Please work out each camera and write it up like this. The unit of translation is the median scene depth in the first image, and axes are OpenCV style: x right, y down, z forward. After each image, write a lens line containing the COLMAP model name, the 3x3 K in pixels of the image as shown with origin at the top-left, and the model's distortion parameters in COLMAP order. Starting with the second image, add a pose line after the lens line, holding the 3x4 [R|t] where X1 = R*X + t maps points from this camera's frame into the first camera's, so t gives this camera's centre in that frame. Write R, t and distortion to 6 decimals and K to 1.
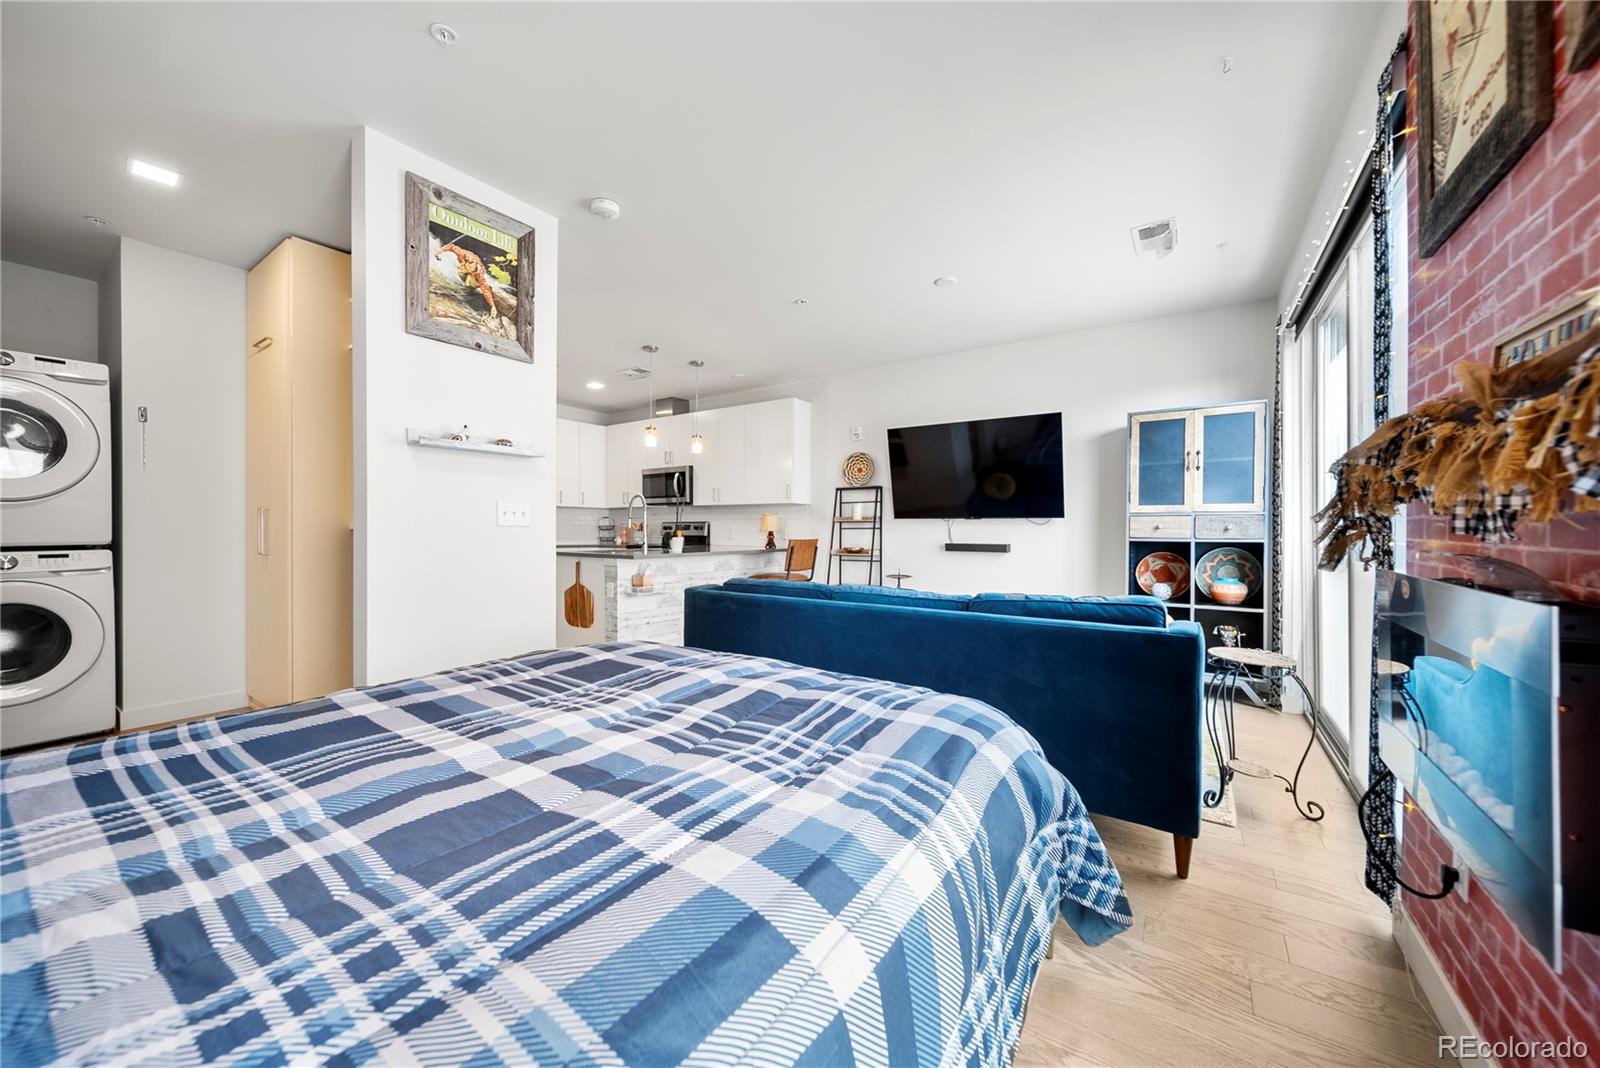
lens RADIAL K [[572.5, 0, 787.9], [0, 572.5, 532.6], [0, 0, 1]] dist [-0.002335, -0.000950]
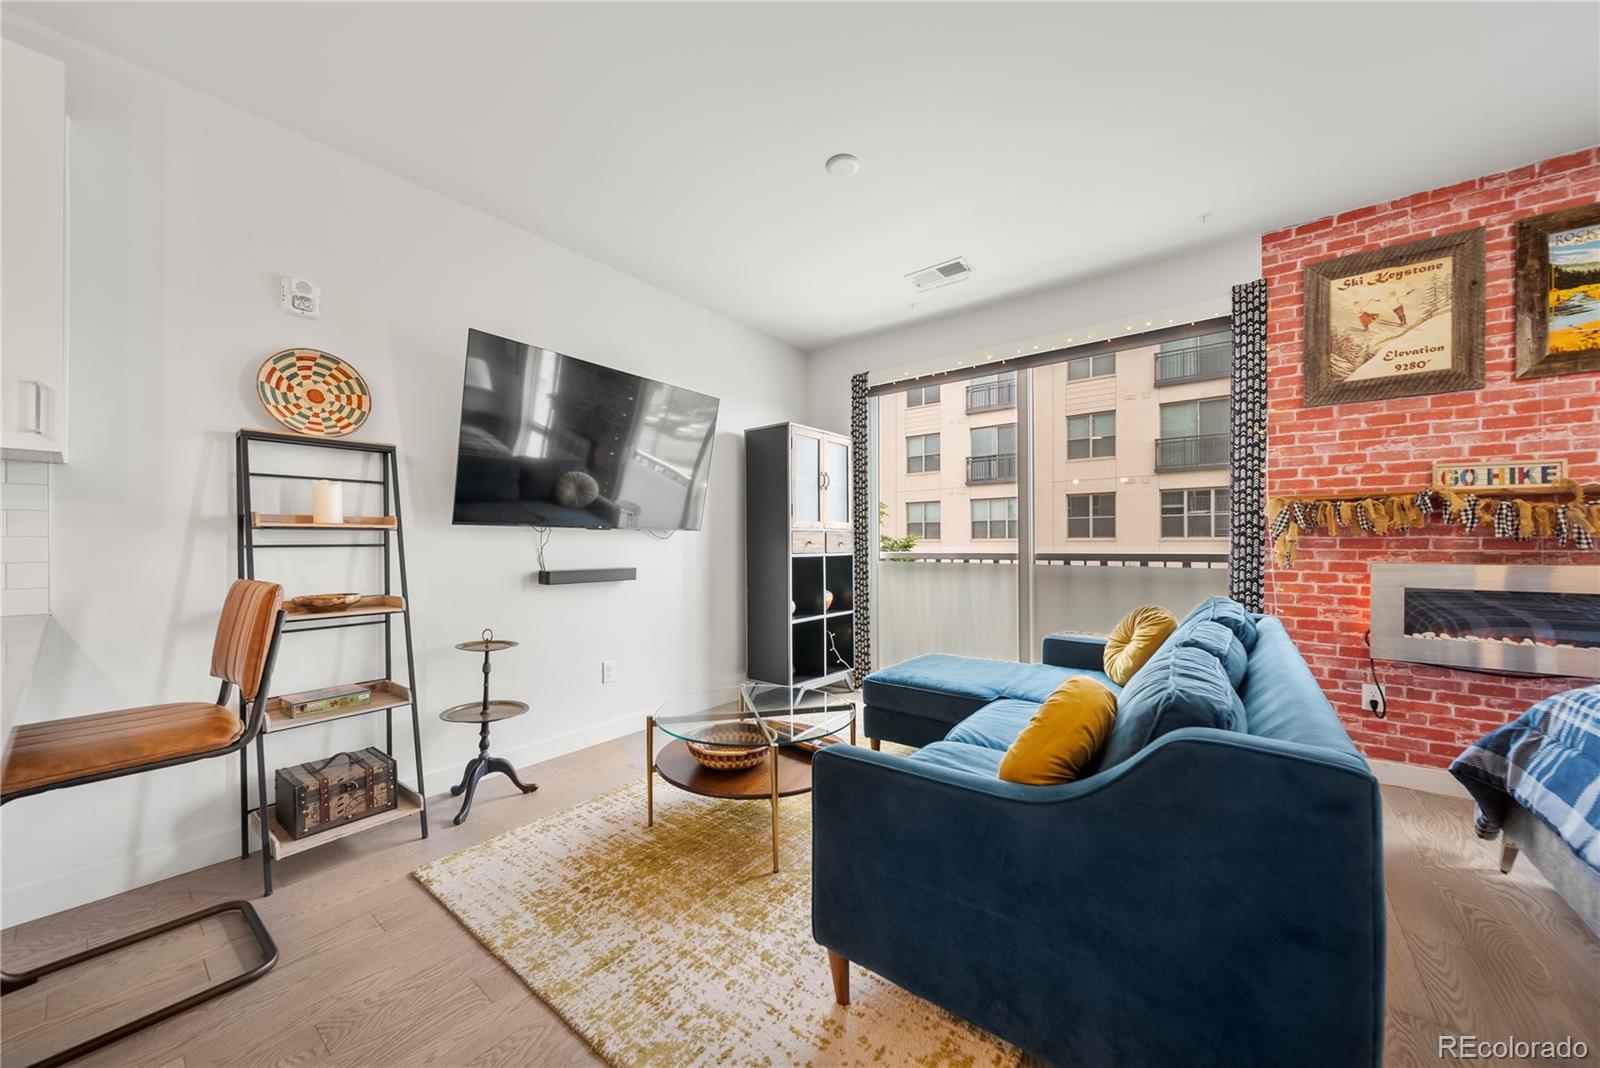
lens RADIAL K [[572.5, 0, 791.2], [0, 572.5, 543.4], [0, 0, 1]] dist [-0.002335, -0.000950]
pose [[0.062922, -0.001162, 0.998018, -0.423083], [0.009451, 0.999955, 0.000568, -0.010470], [-0.997974, 0.009397, 0.062930, 1.143438]]
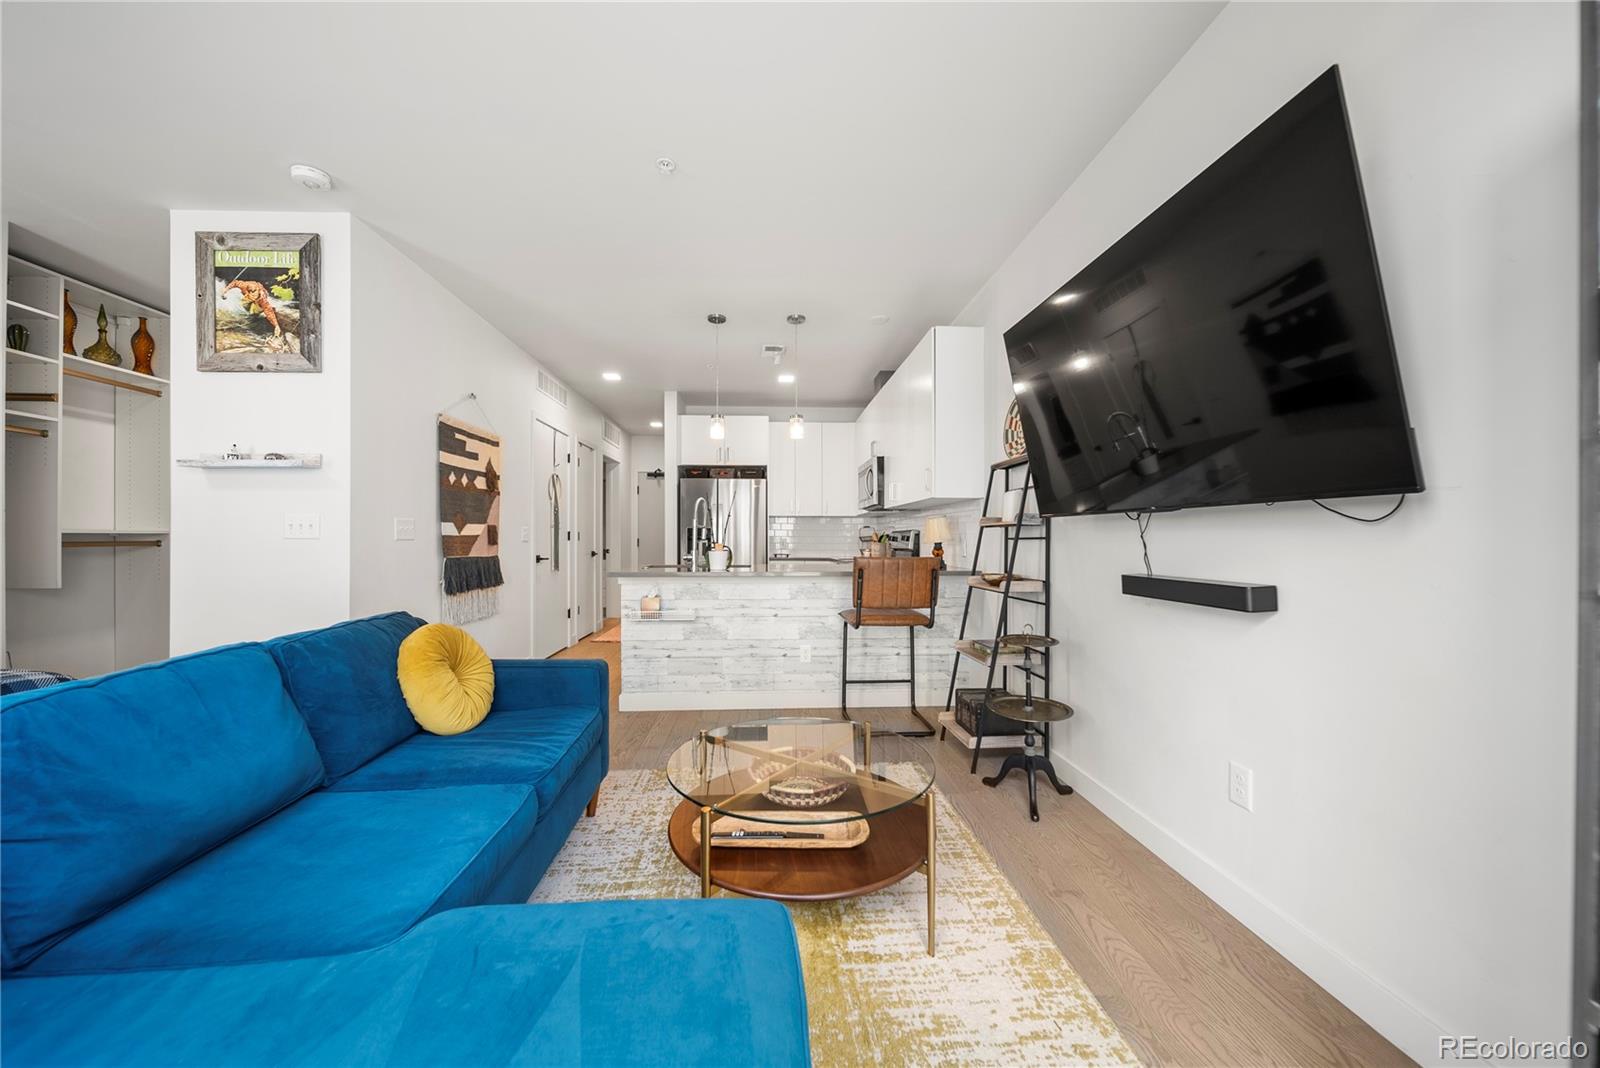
lens RADIAL K [[572.5, 0, 794.0], [0, 572.5, 536.5], [0, 0, 1]] dist [-0.002335, -0.000950]
pose [[0.618847, -0.006848, -0.785482, 0.706949], [-0.002288, 0.999942, -0.010521, -0.005465], [0.785509, 0.008308, 0.618795, 0.893807]]
